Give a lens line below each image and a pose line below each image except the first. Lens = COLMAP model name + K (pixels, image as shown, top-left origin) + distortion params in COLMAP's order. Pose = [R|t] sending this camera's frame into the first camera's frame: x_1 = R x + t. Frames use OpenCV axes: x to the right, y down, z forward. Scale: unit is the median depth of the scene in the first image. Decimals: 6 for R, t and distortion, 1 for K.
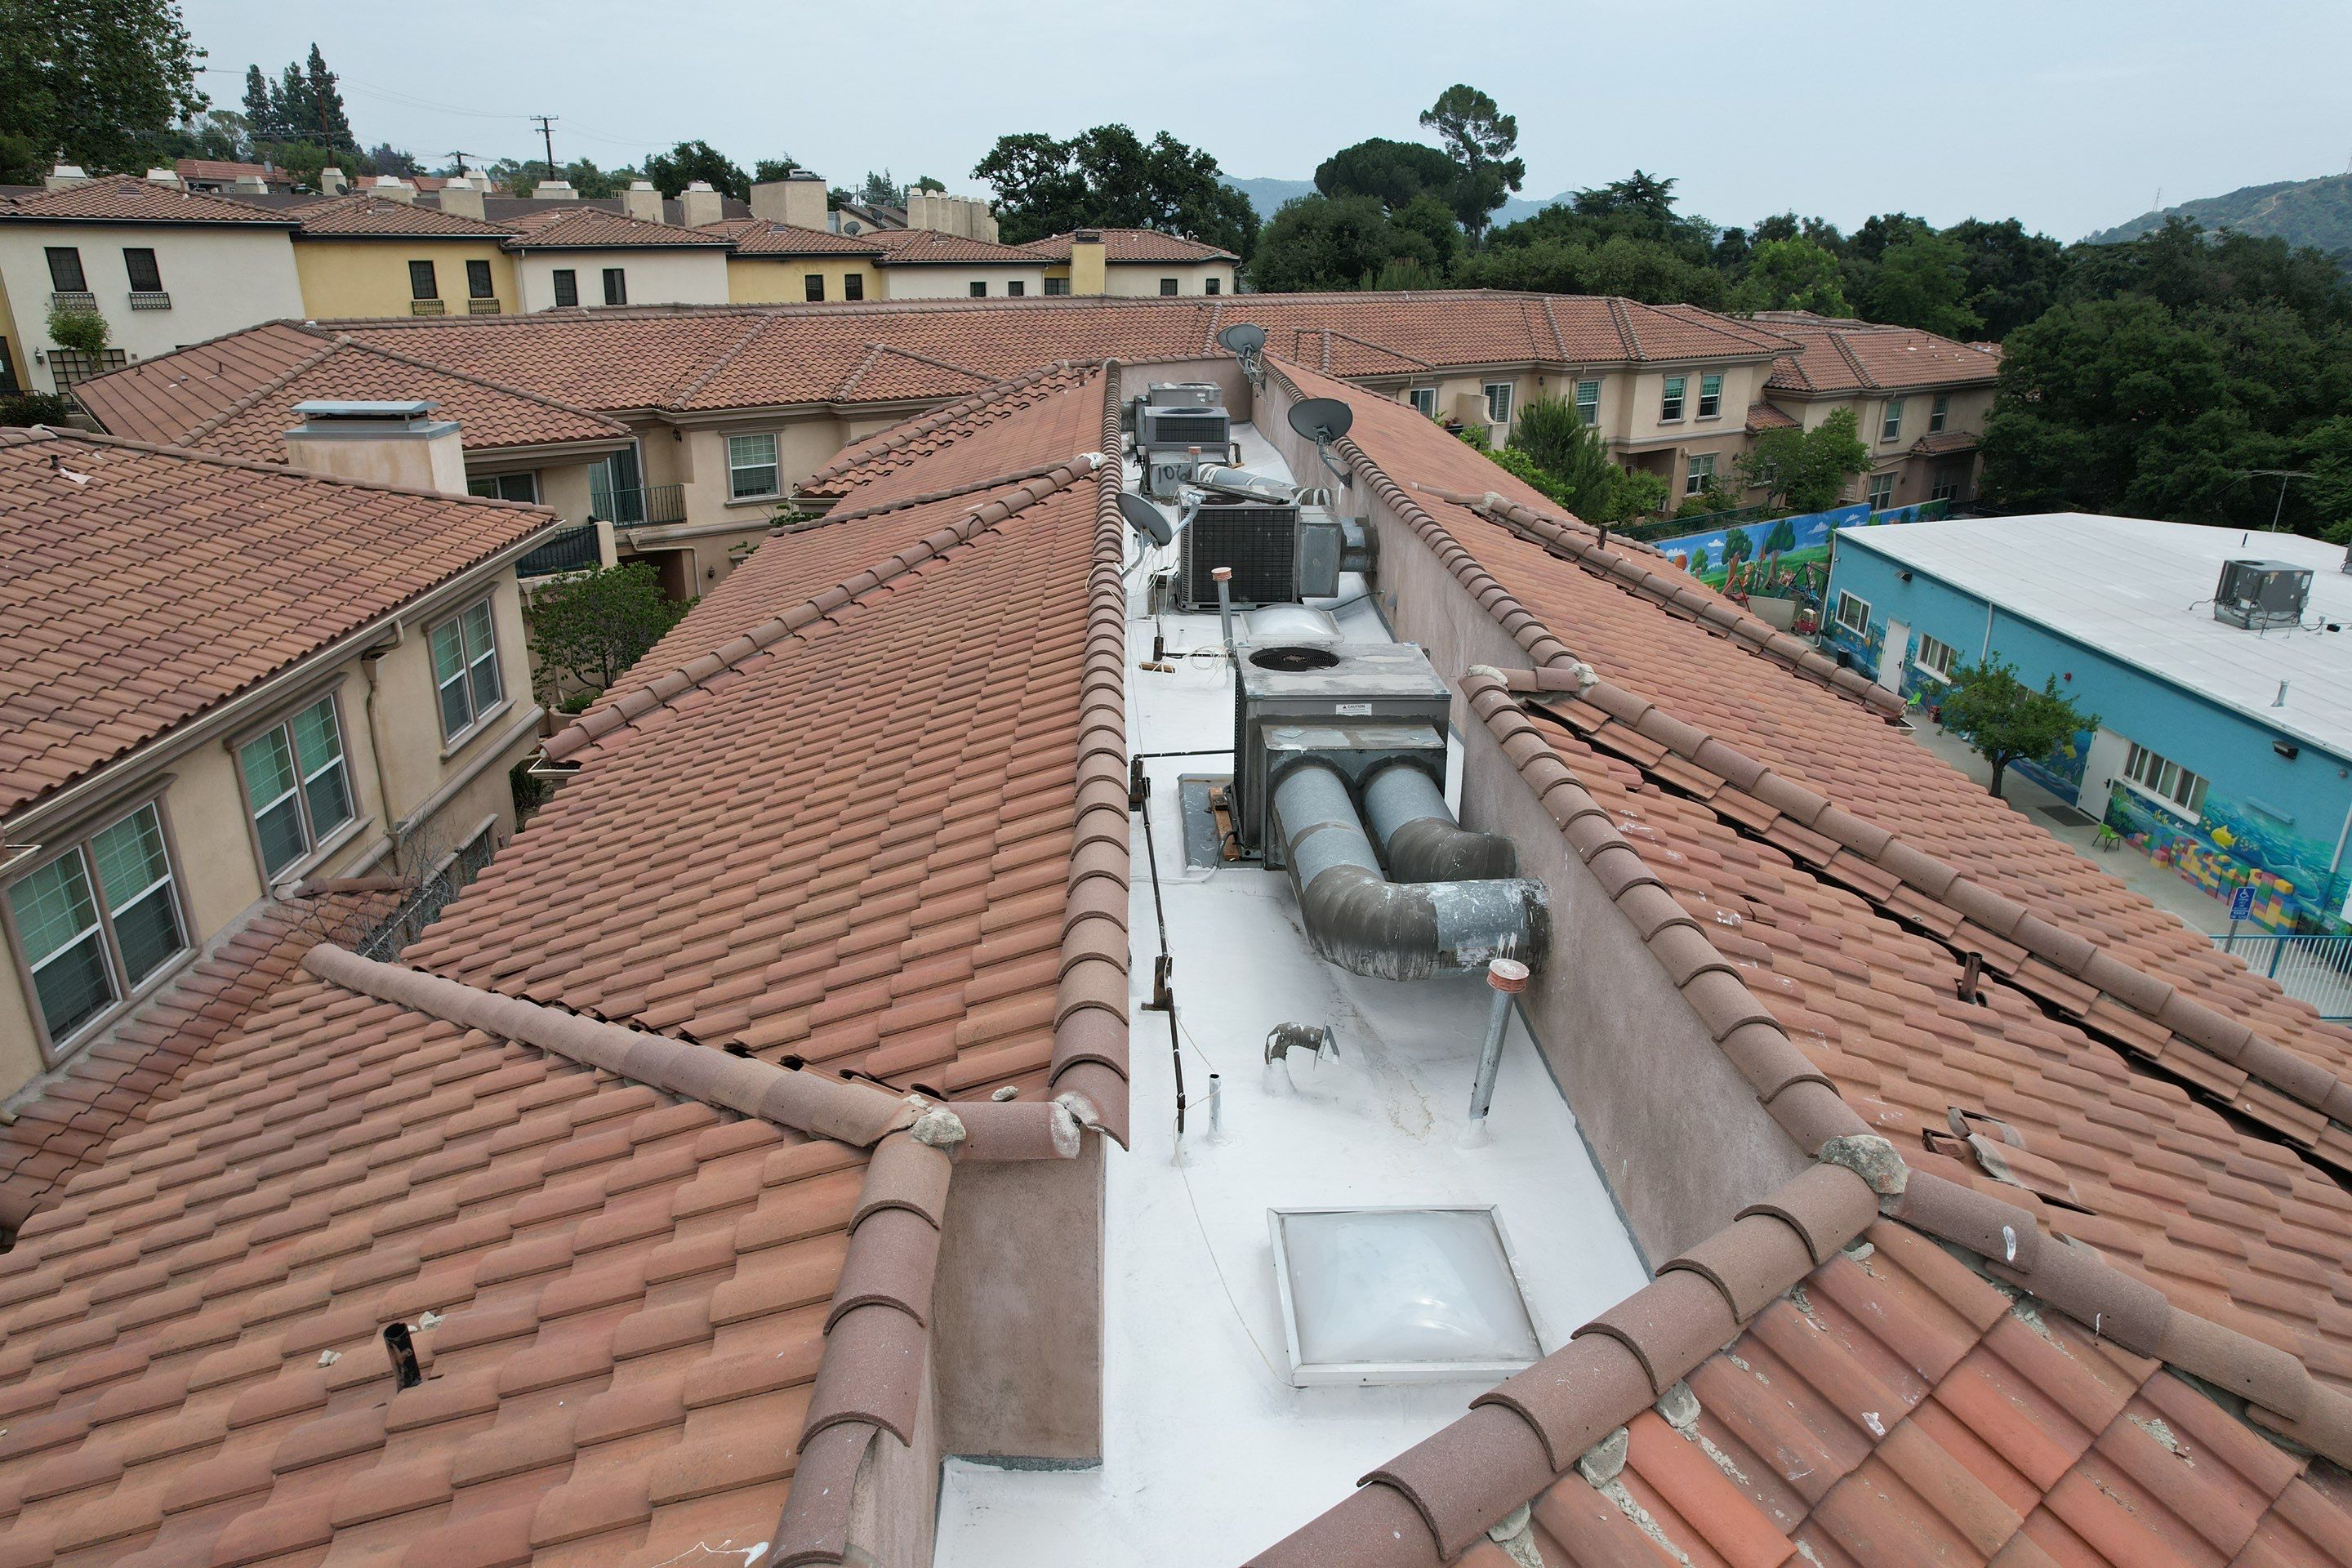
lens RADIAL K [[1510.8, 0, 1183.3], [0, 1510.8, 784.0], [0, 0, 1]] dist [-0.094850, 0.092256]
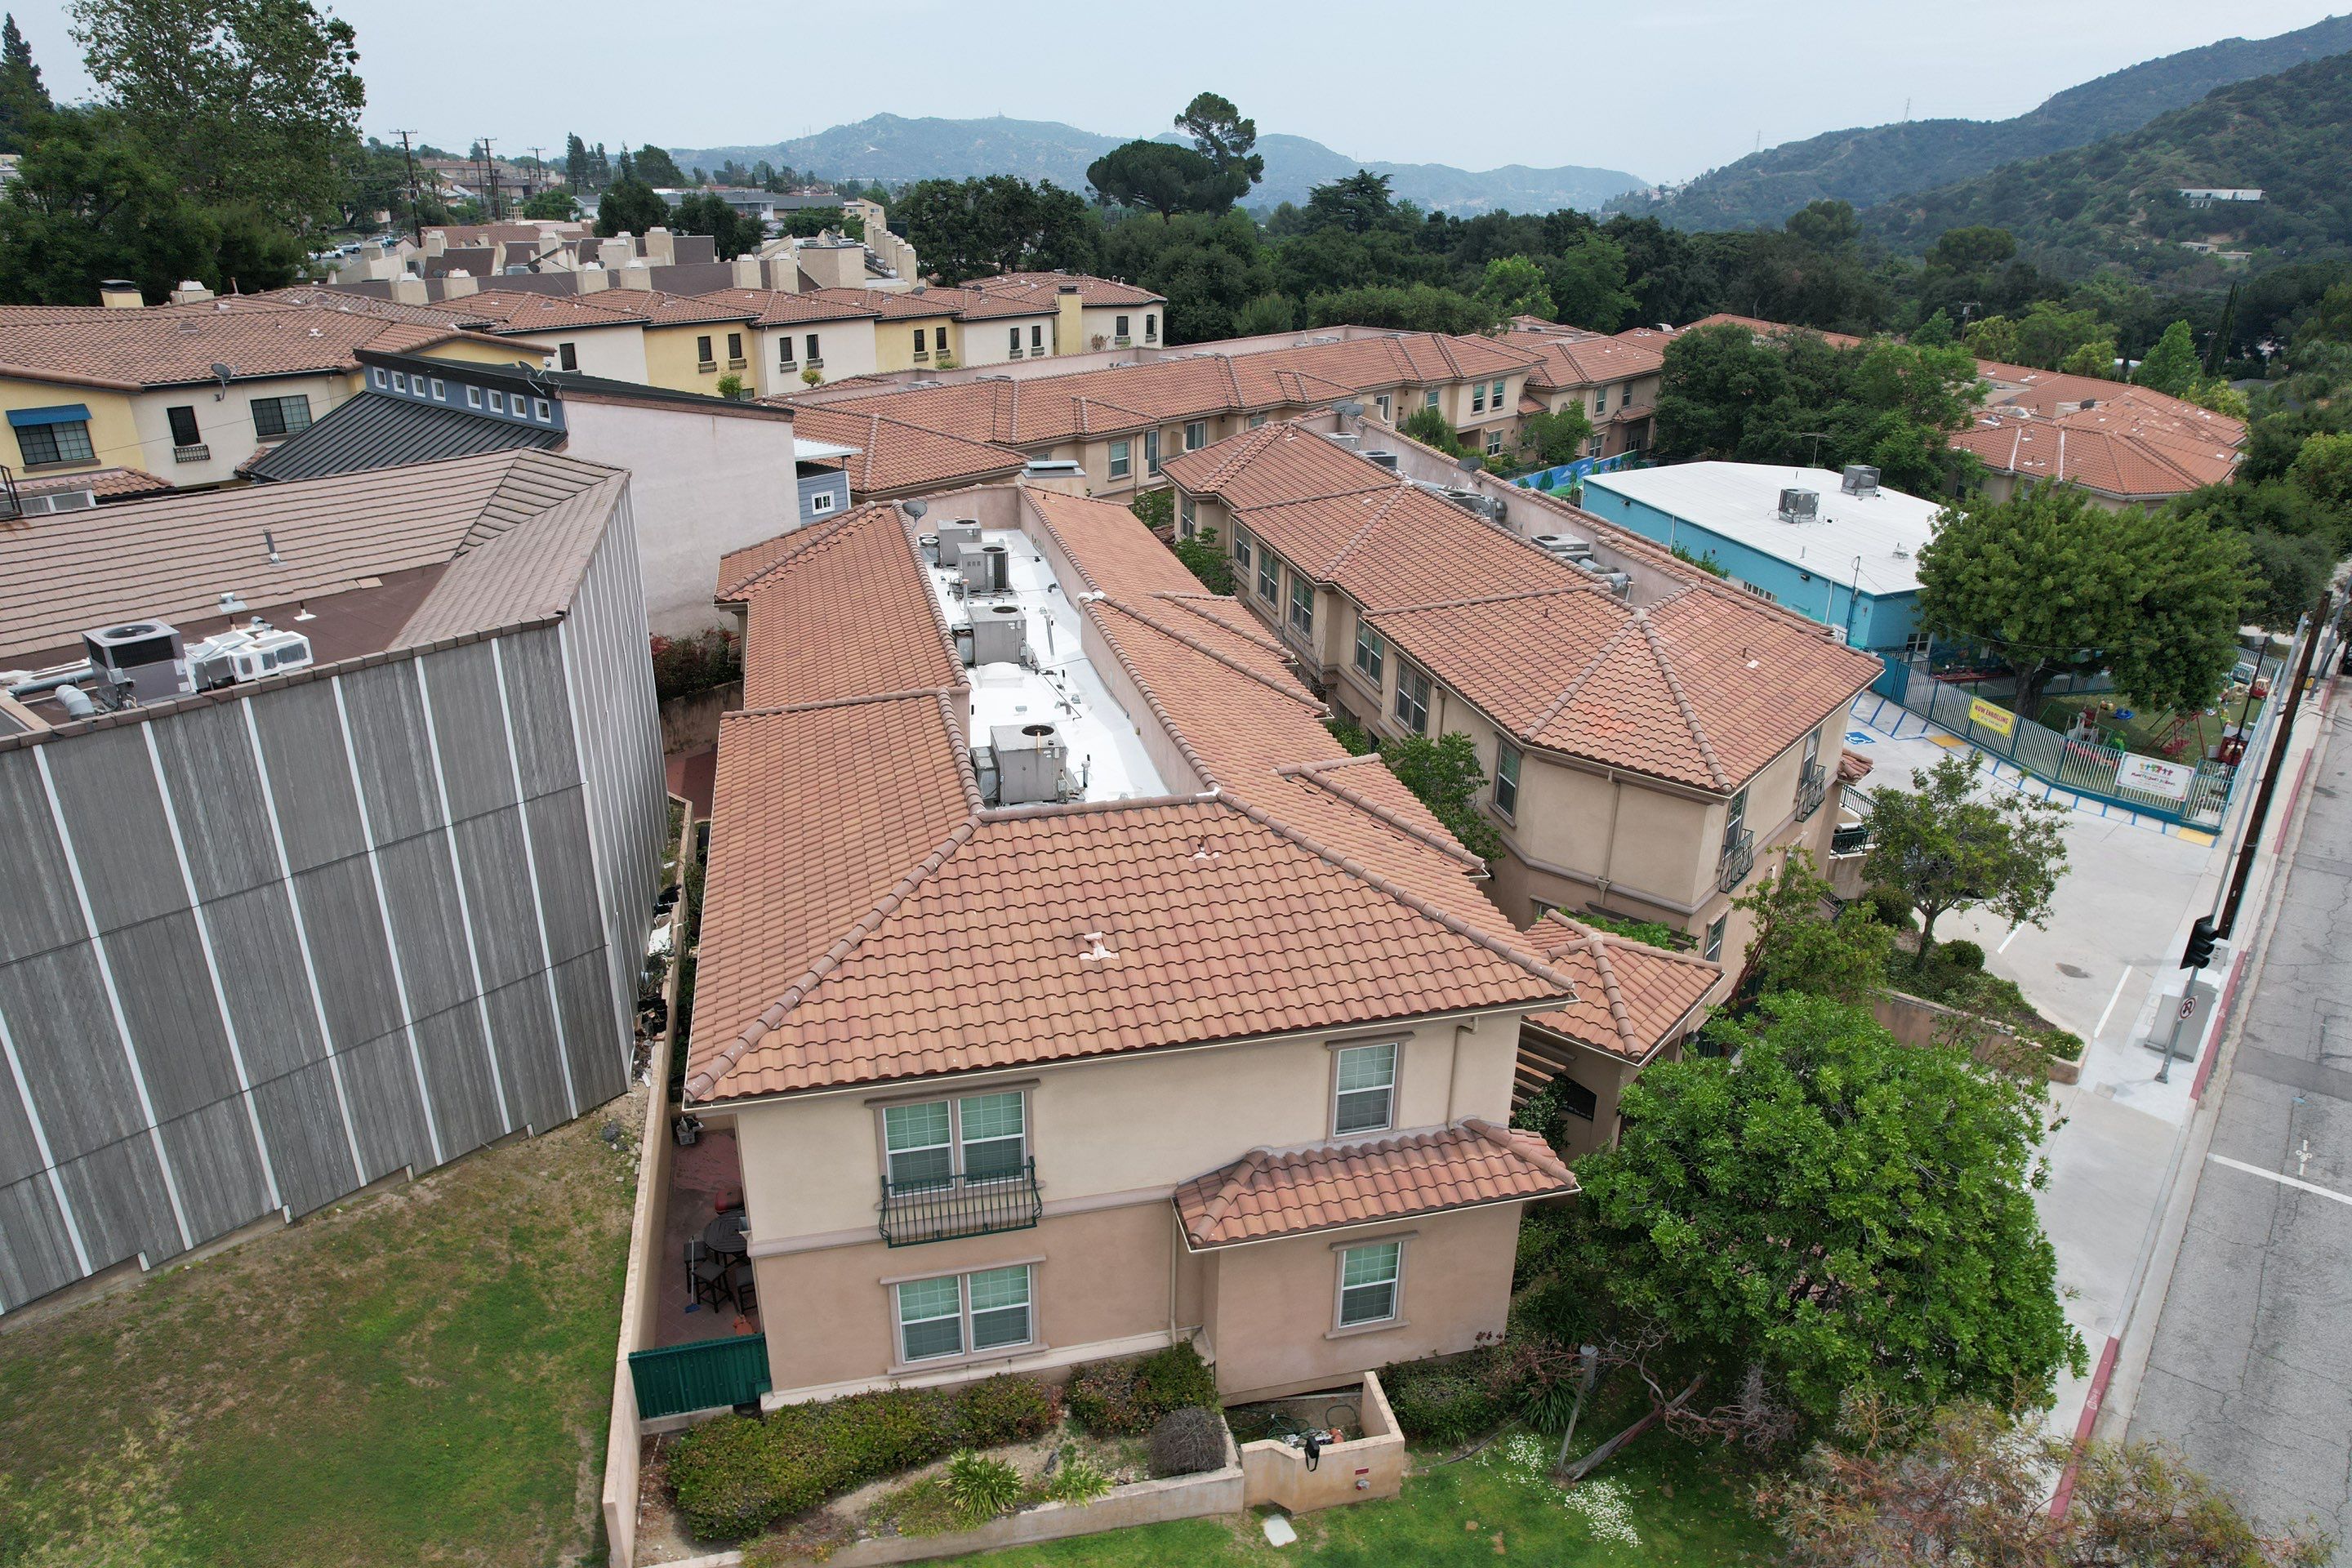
lens RADIAL K [[1502.8, 0, 1181.9], [0, 1502.8, 781.1], [0, 0, 1]] dist [-0.072867, 0.064334]
pose [[0.978785, -0.080031, 0.188615, -0.280515], [0.073215, 0.996395, 0.042843, 0.054202], [-0.191364, -0.028125, 0.981116, -0.466021]]
